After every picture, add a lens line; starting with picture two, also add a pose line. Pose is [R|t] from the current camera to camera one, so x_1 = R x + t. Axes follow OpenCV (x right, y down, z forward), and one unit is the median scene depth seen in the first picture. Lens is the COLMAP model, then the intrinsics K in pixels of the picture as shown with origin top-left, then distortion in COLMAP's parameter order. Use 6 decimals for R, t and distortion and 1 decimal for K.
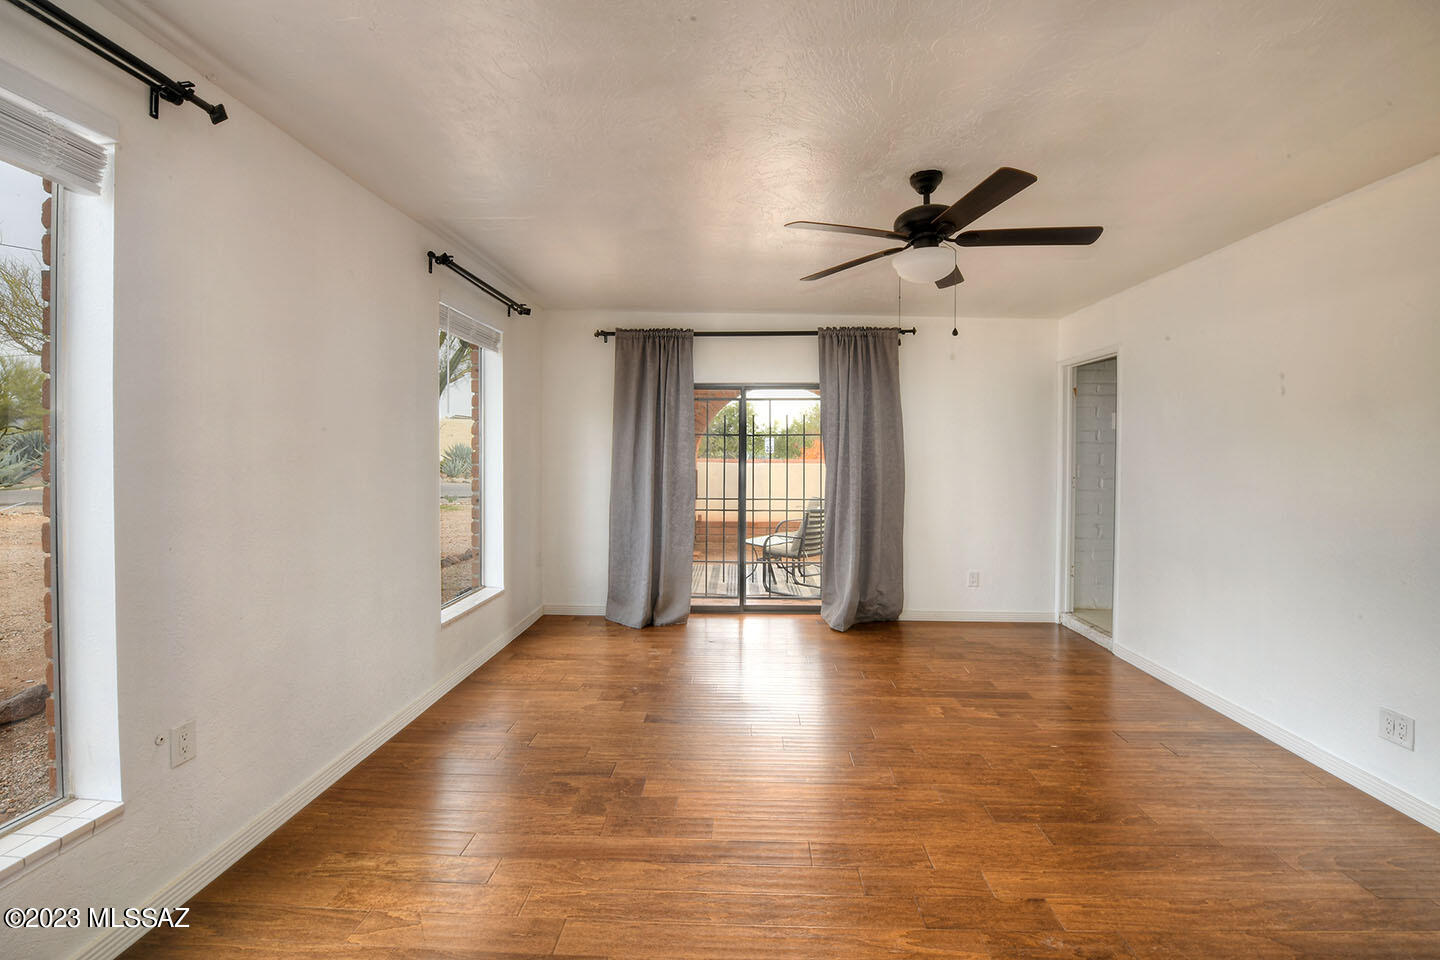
lens RADIAL K [[600.4, 0, 720.0], [0, 600.4, 480.0], [0, 0, 1]] dist [-0.008489, -0.000098]
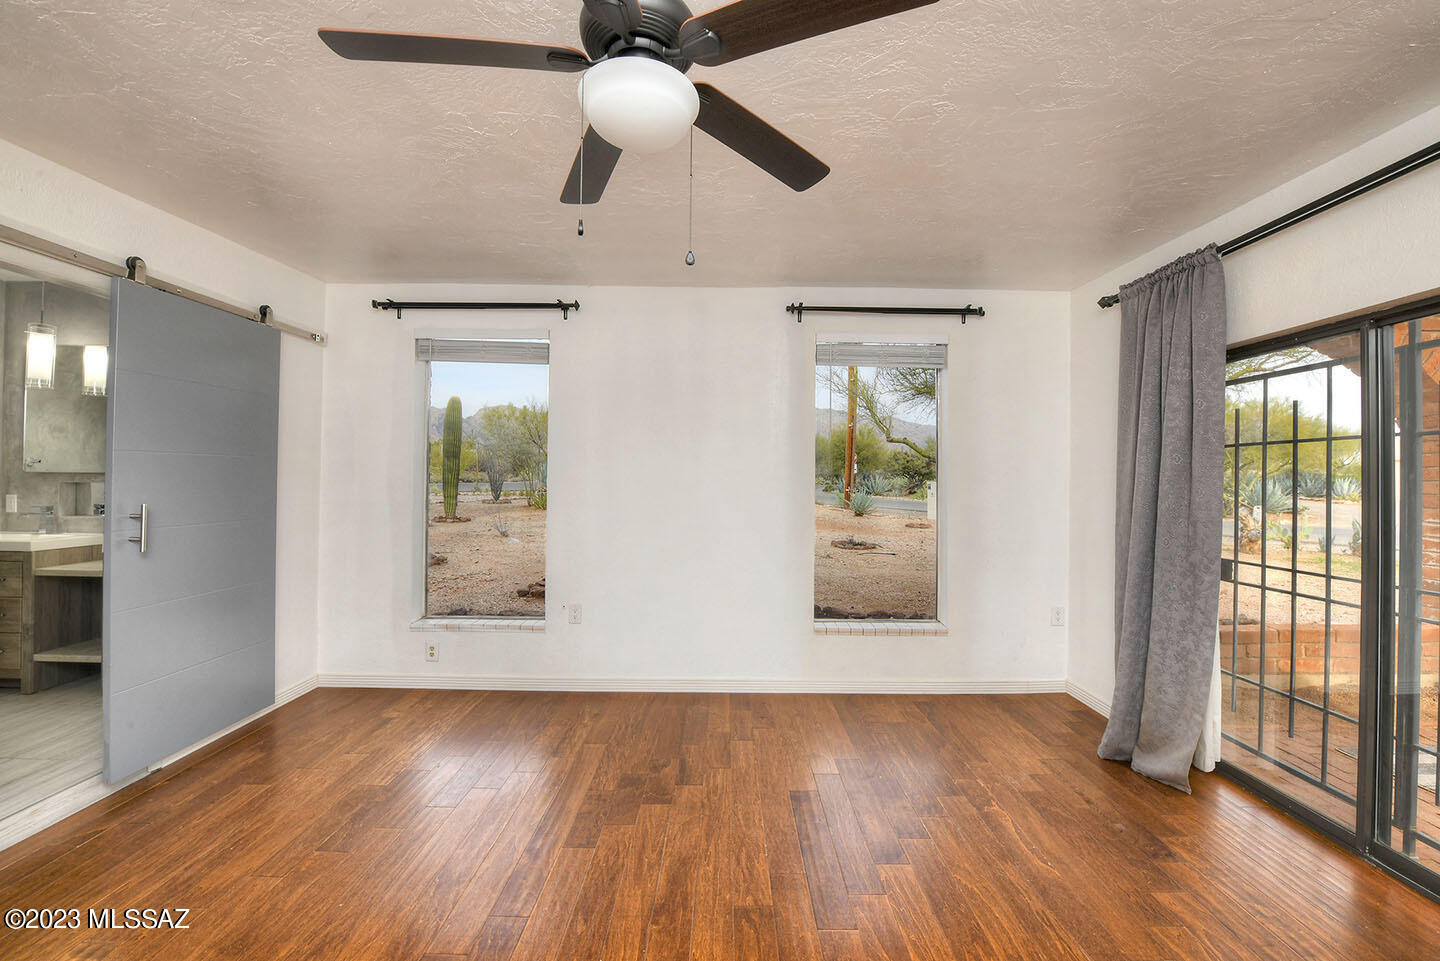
lens RADIAL K [[600.4, 0, 720.0], [0, 600.4, 480.5], [0, 0, 1]] dist [-0.008489, -0.000098]
pose [[0.025863, -0.006792, -0.999642, 0.553089], [-0.059010, 0.998223, -0.008309, -0.013316], [0.997922, 0.059204, 0.025416, 0.663472]]
